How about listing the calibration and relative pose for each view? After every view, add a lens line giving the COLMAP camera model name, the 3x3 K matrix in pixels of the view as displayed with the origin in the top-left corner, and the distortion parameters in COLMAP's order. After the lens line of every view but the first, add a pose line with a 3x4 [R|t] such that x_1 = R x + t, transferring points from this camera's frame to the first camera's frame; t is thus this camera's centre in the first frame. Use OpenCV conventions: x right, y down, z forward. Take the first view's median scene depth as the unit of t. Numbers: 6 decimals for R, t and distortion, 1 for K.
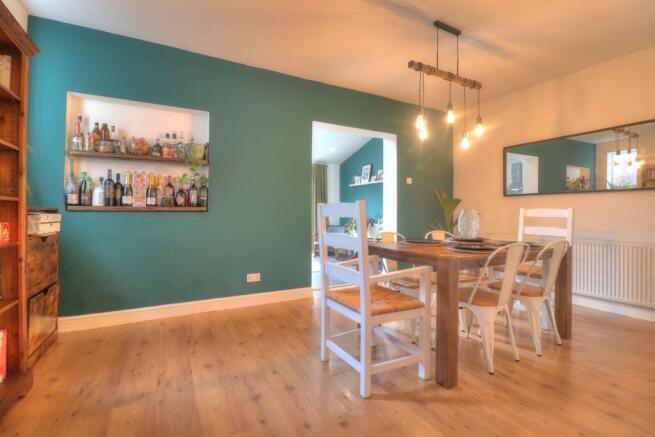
lens RADIAL K [[300.6, 0, 329.6], [0, 300.6, 210.3], [0, 0, 1]] dist [0.003662, -0.014005]
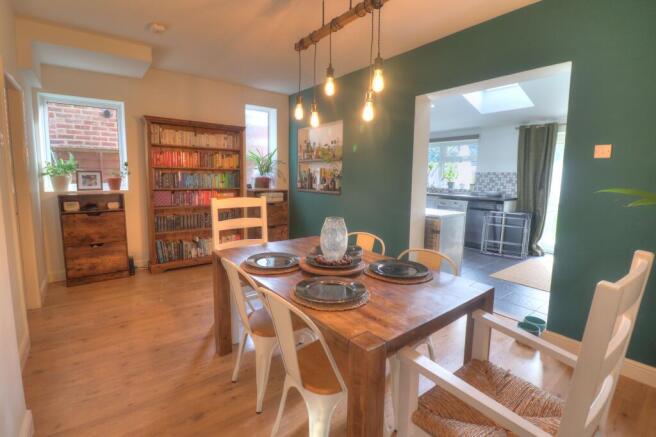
lens RADIAL K [[301.1, 0, 330.1], [0, 301.1, 210.2], [0, 0, 1]] dist [0.003662, -0.014005]
pose [[0.167922, 0.107976, -0.979869, 1.050645], [-0.013339, 0.994141, 0.107263, -0.081420], [0.985710, -0.004942, 0.168379, 0.805088]]
